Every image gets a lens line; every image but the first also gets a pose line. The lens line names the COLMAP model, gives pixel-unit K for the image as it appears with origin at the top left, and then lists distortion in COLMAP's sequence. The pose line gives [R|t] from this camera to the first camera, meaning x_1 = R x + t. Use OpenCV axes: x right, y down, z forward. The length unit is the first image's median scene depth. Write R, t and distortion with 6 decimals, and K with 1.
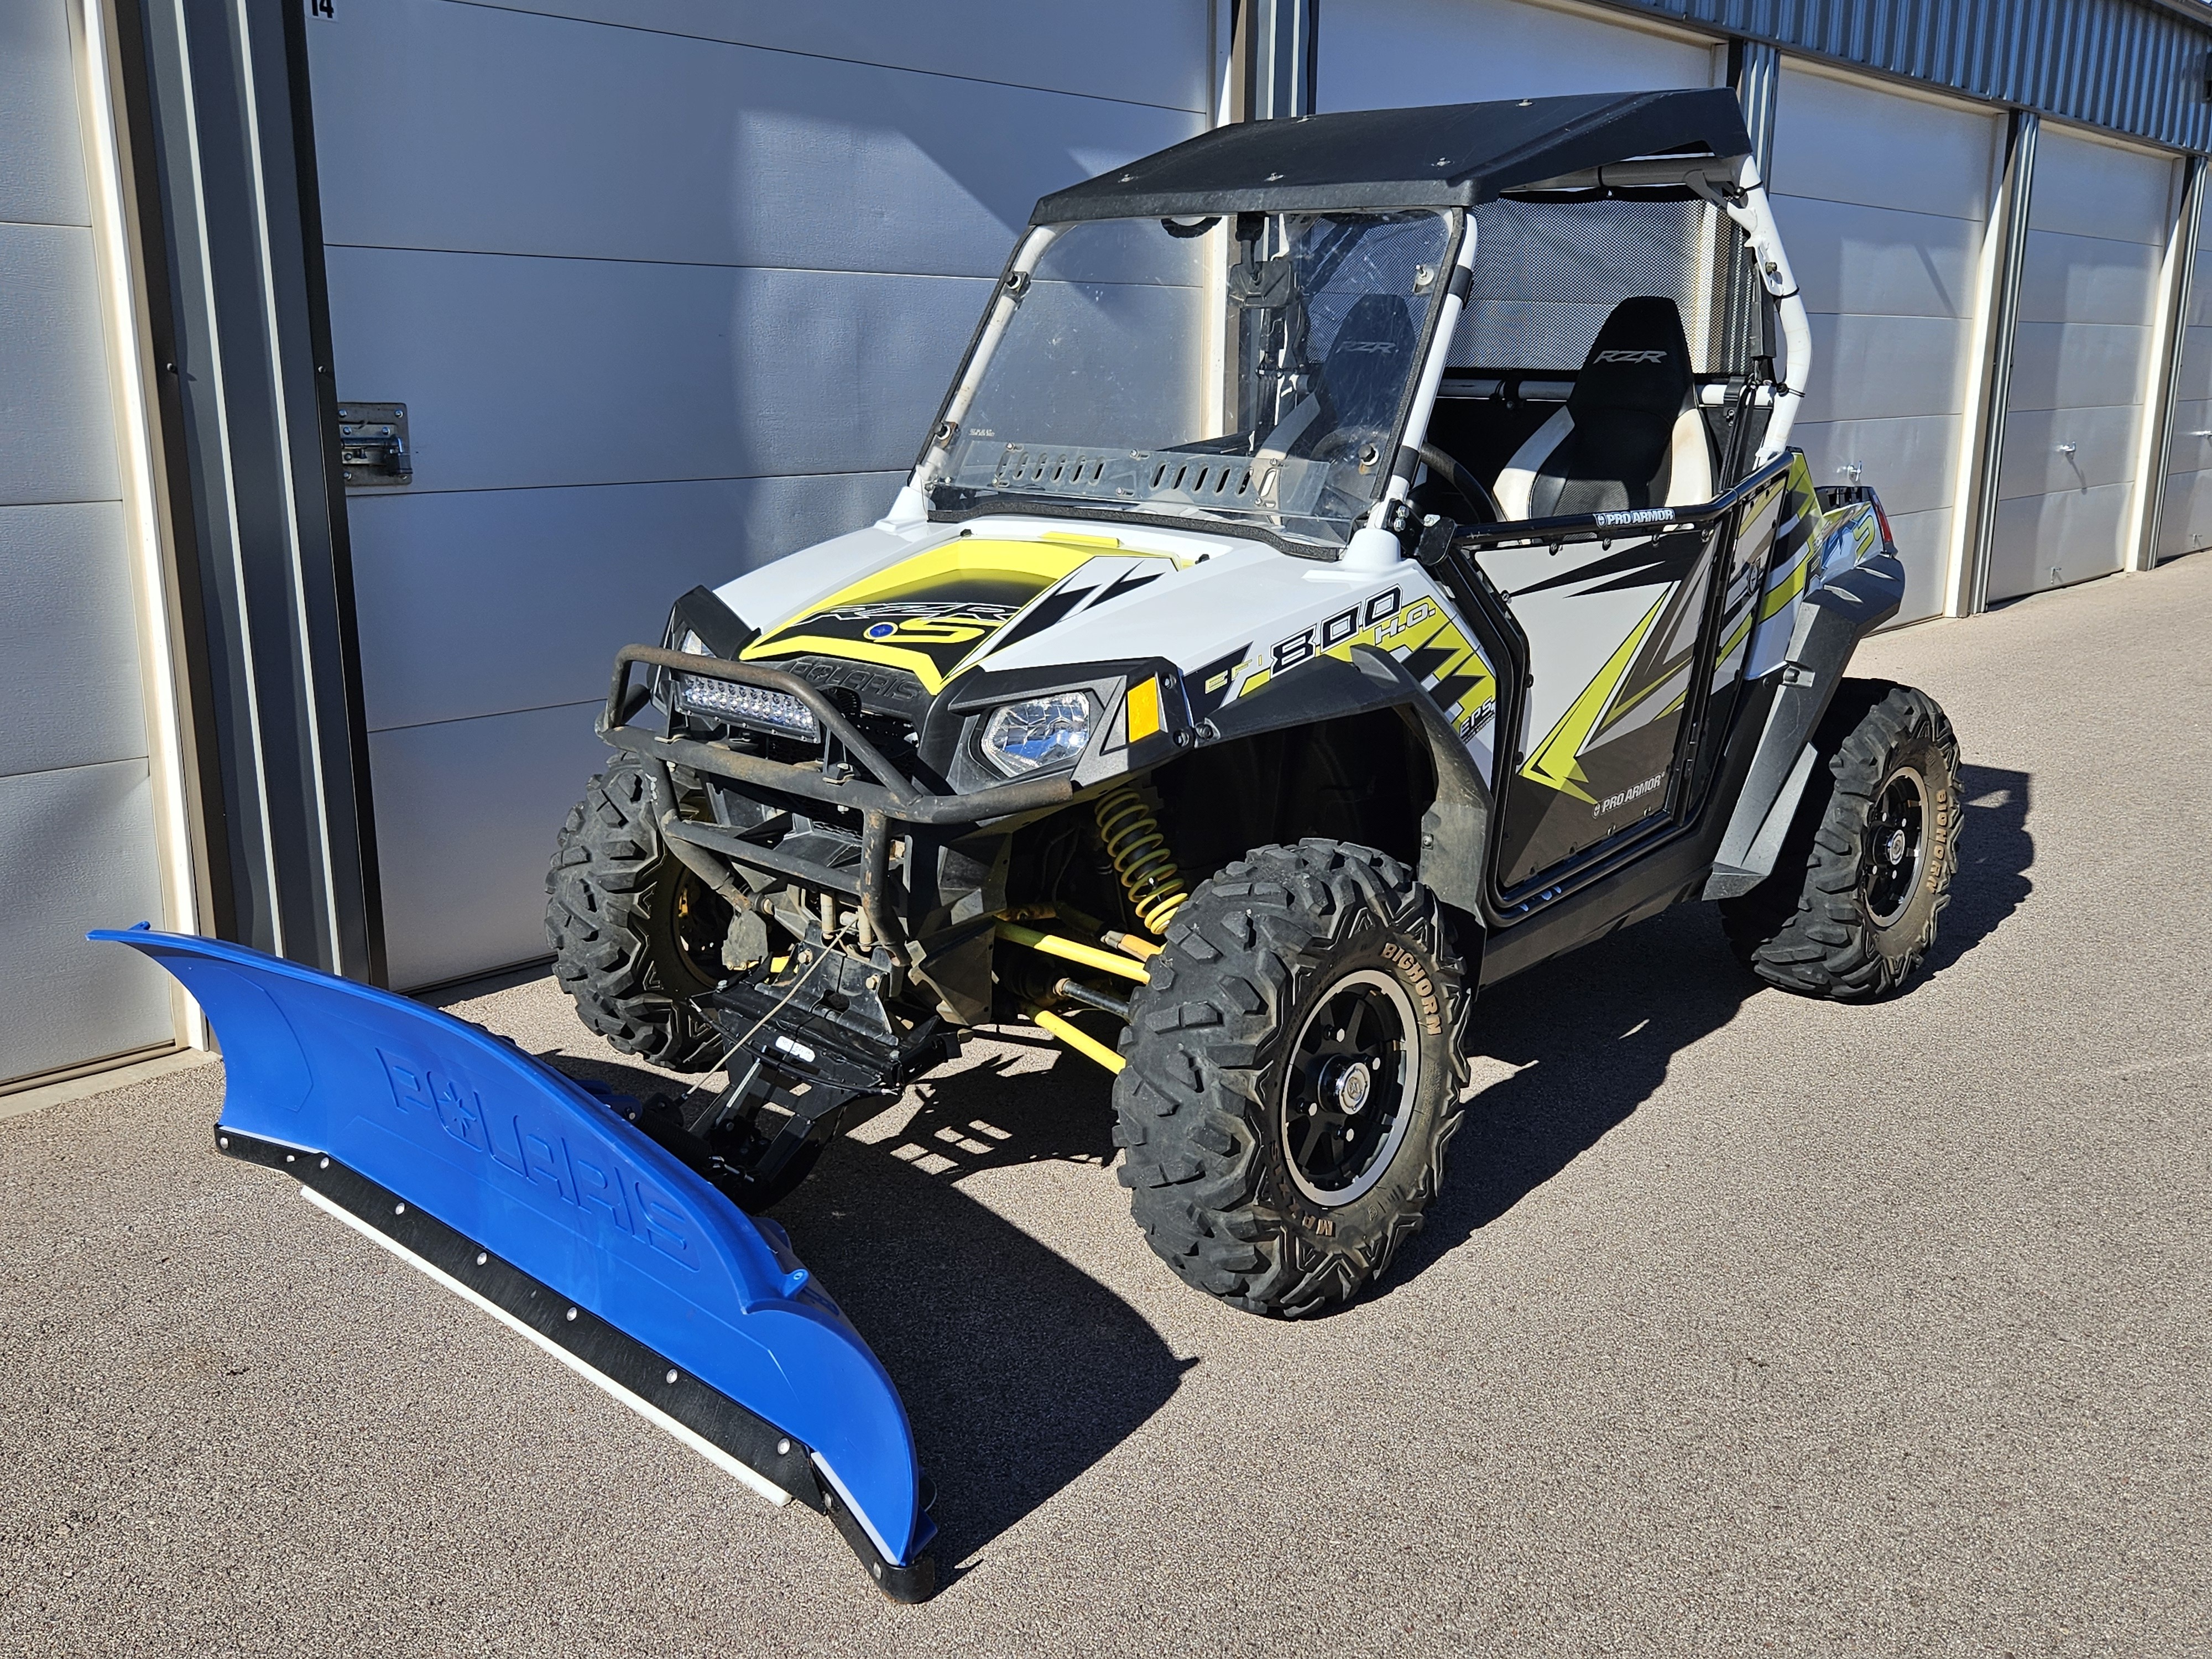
lens RADIAL K [[2010.2, 0, 1106.0], [0, 2010.2, 829.5], [0, 0, 1]] dist [0.090151, -0.006352]
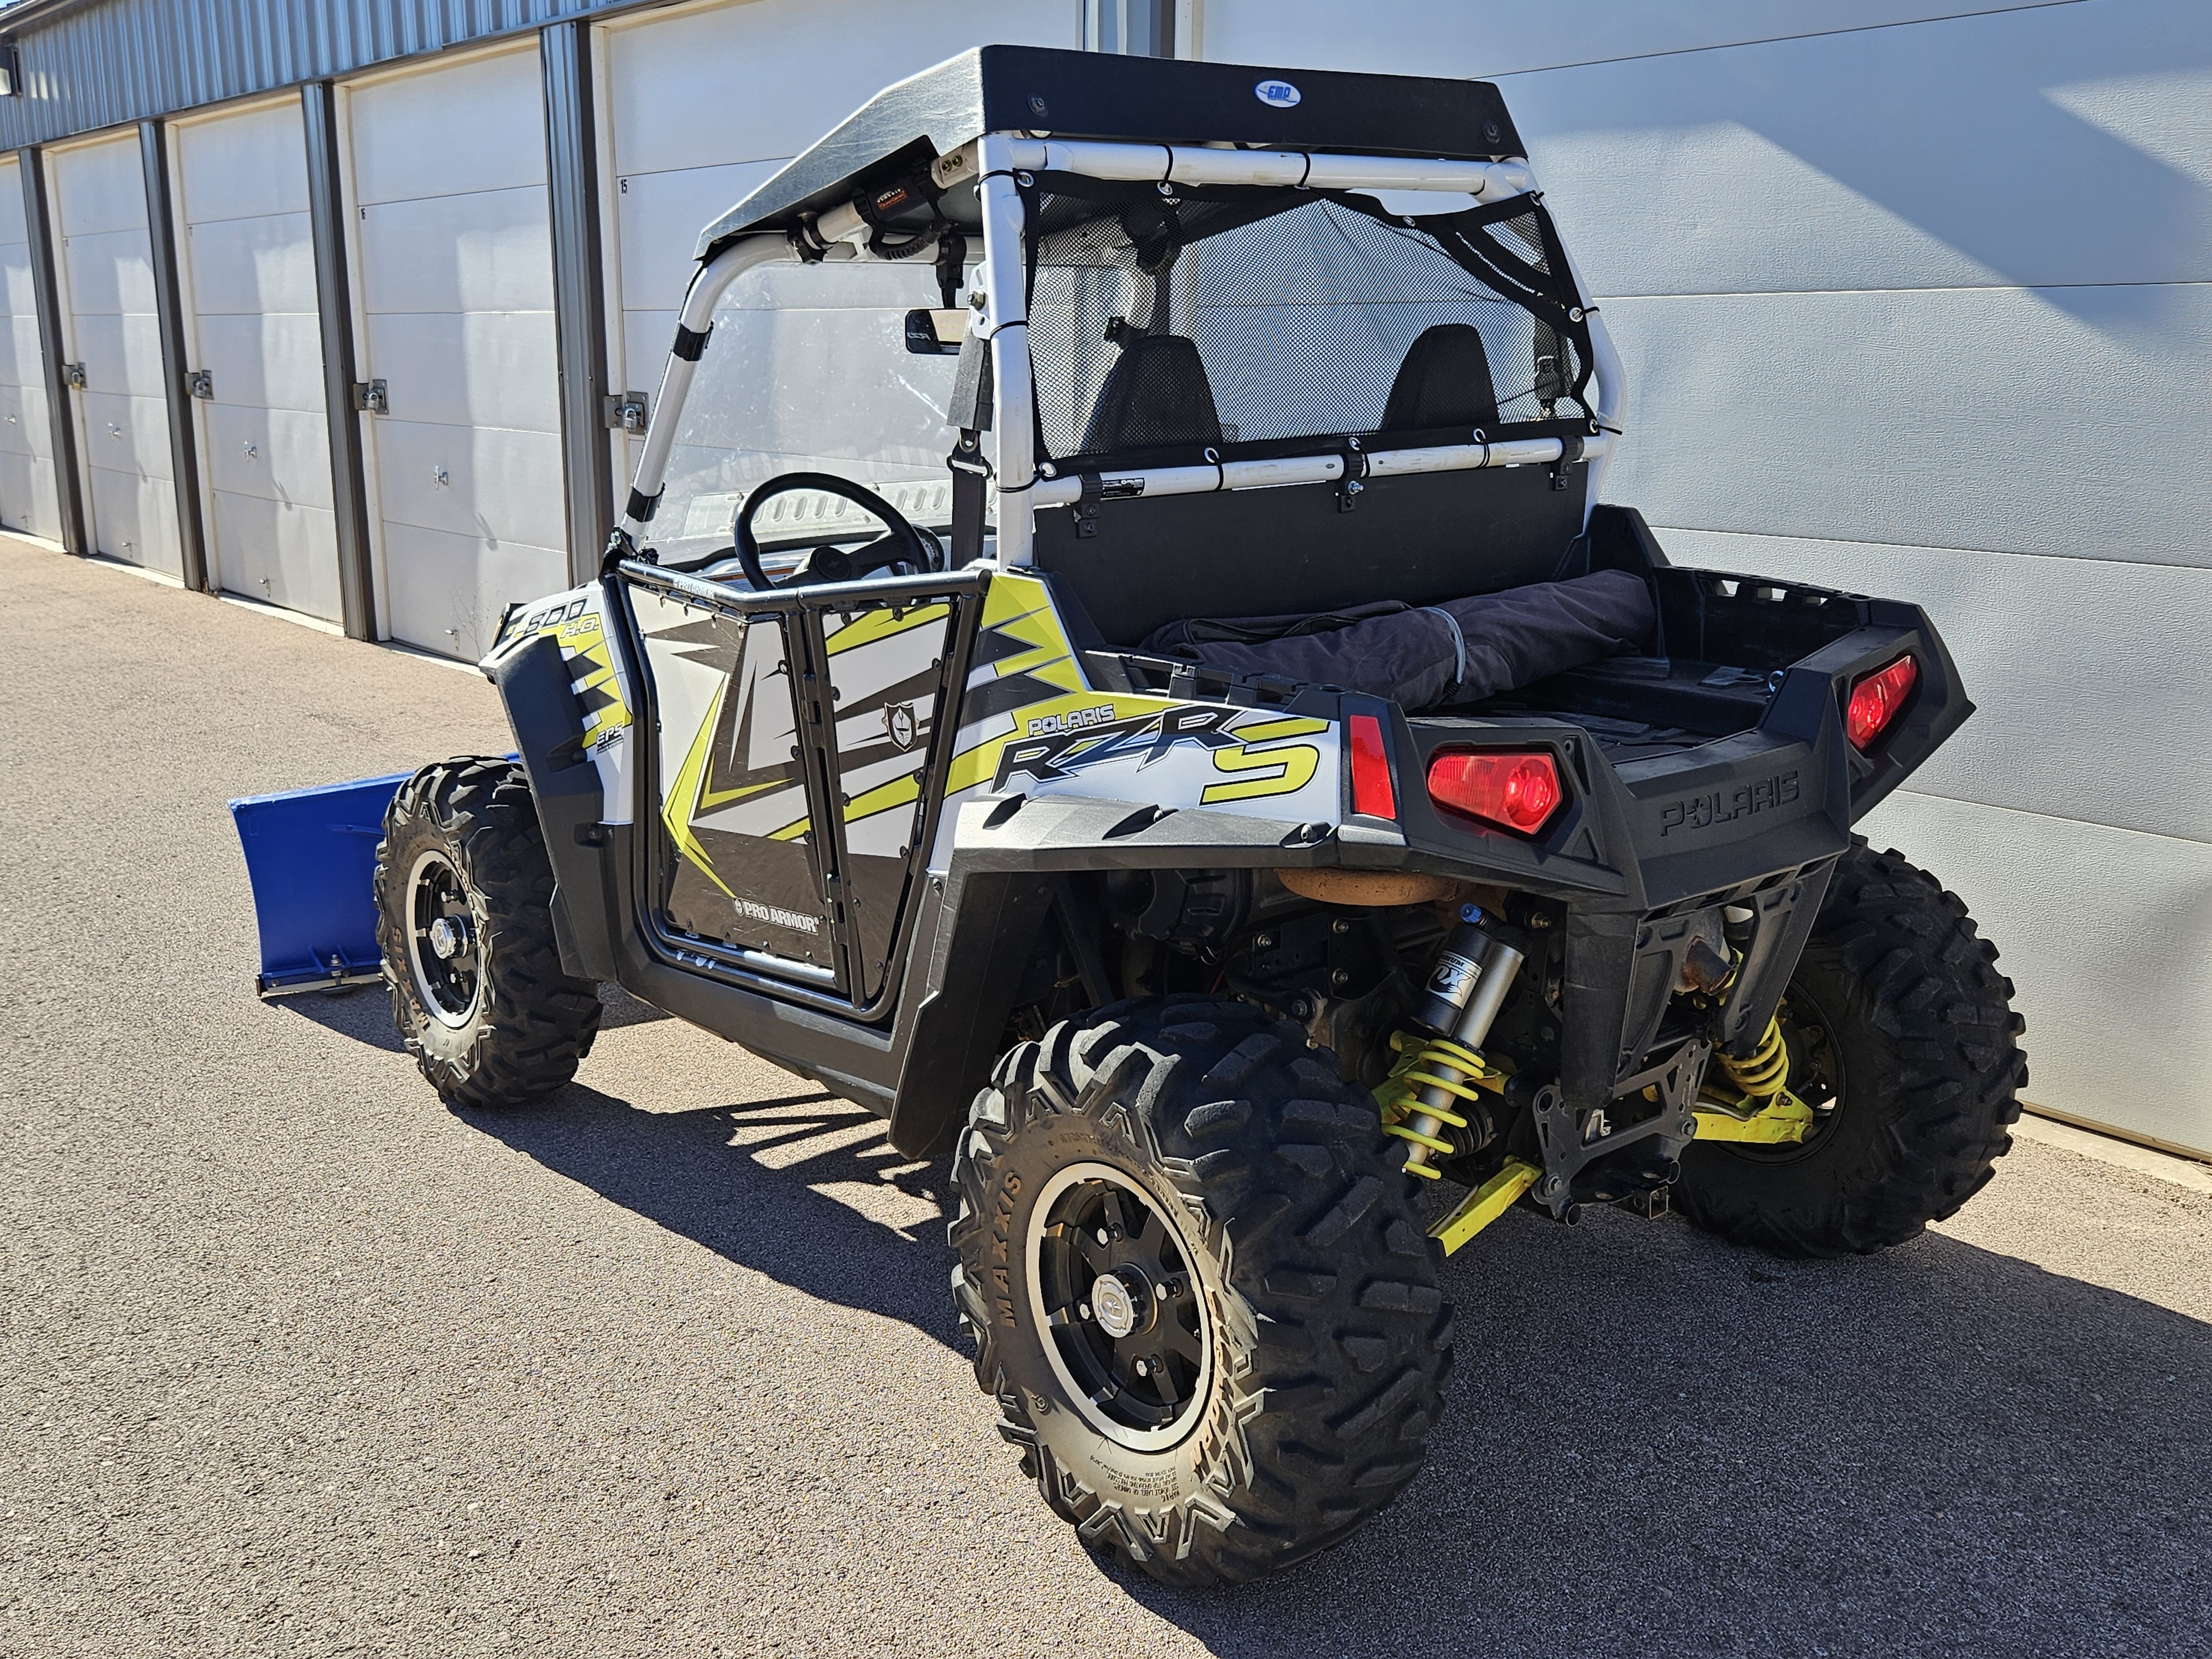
lens RADIAL K [[2010.2, 0, 1106.0], [0, 2010.2, 829.5], [0, 0, 1]] dist [0.090151, -0.006352]
pose [[-0.147236, 0.226130, -0.962905, 1.170881], [-0.224866, 0.940371, 0.255222, -0.335775], [0.963201, 0.254103, -0.087607, 1.325684]]
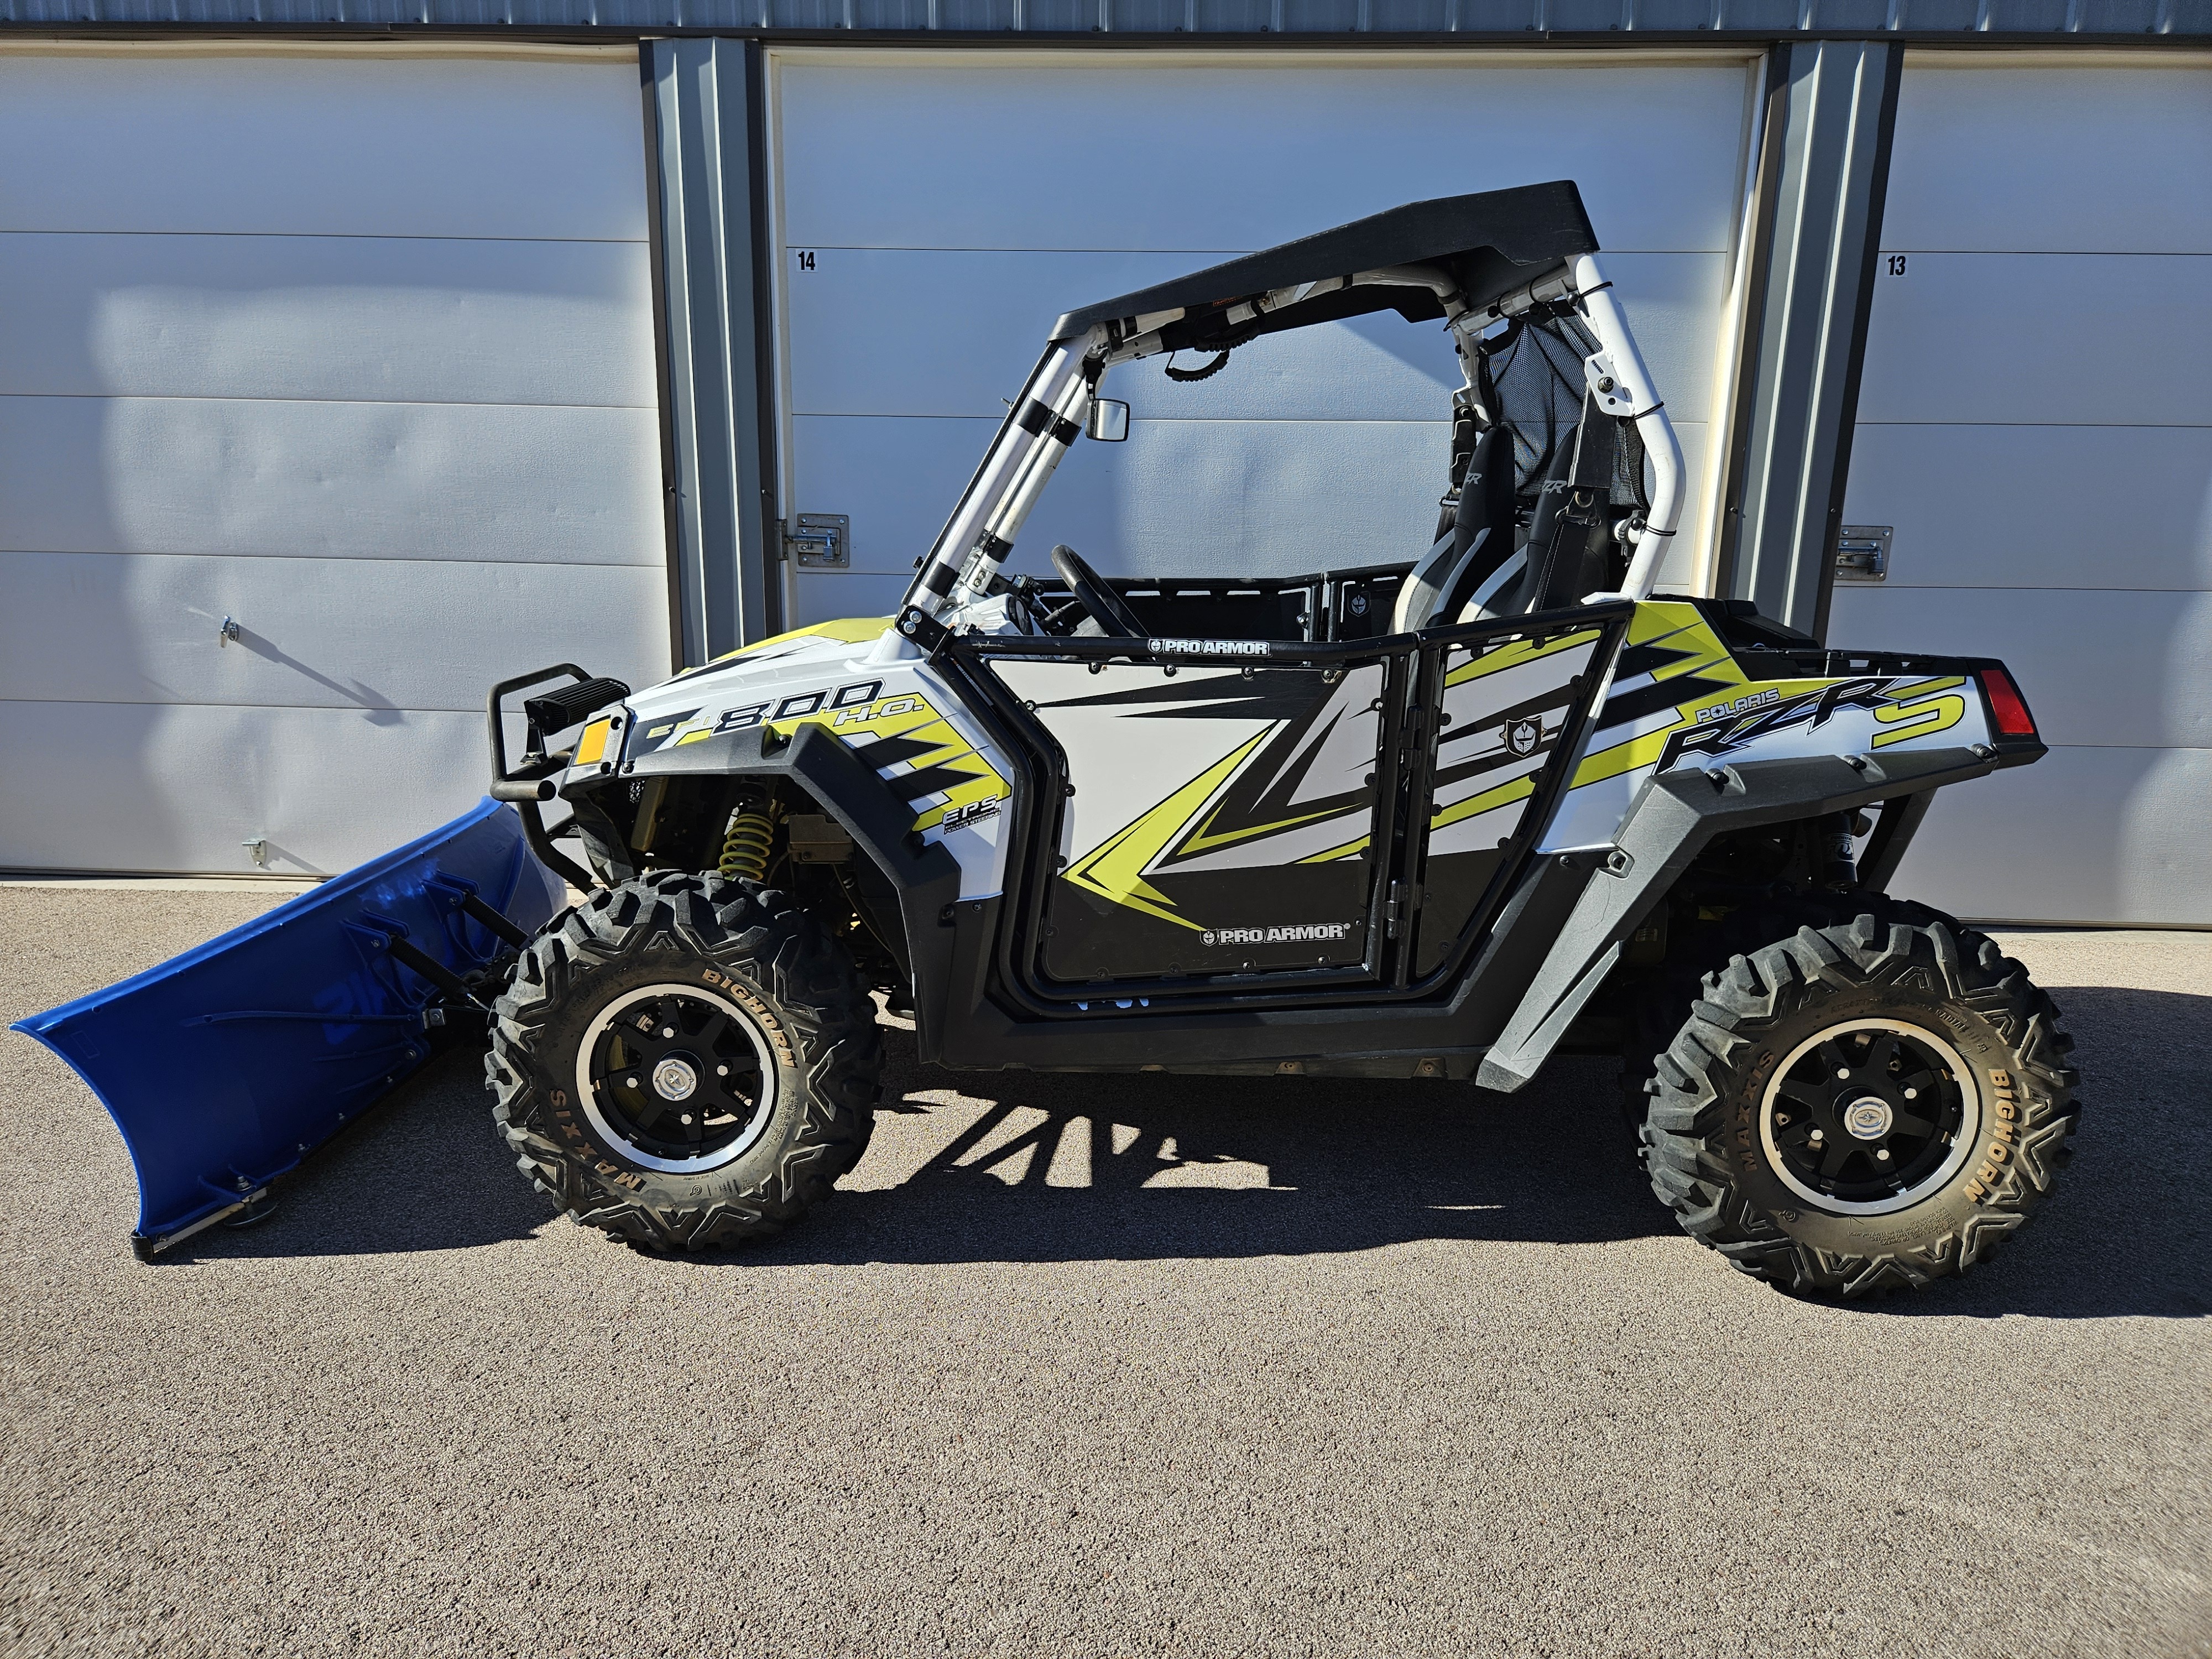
lens RADIAL K [[1441.0, 0, 1106.0], [0, 1441.0, 829.5], [0, 0, 1]] dist [0.062616, -0.003492]
pose [[0.631722, 0.181492, -0.753650, 0.793320], [-0.185517, 0.979351, 0.080341, -0.117920], [0.752669, 0.089061, 0.652347, 0.532154]]
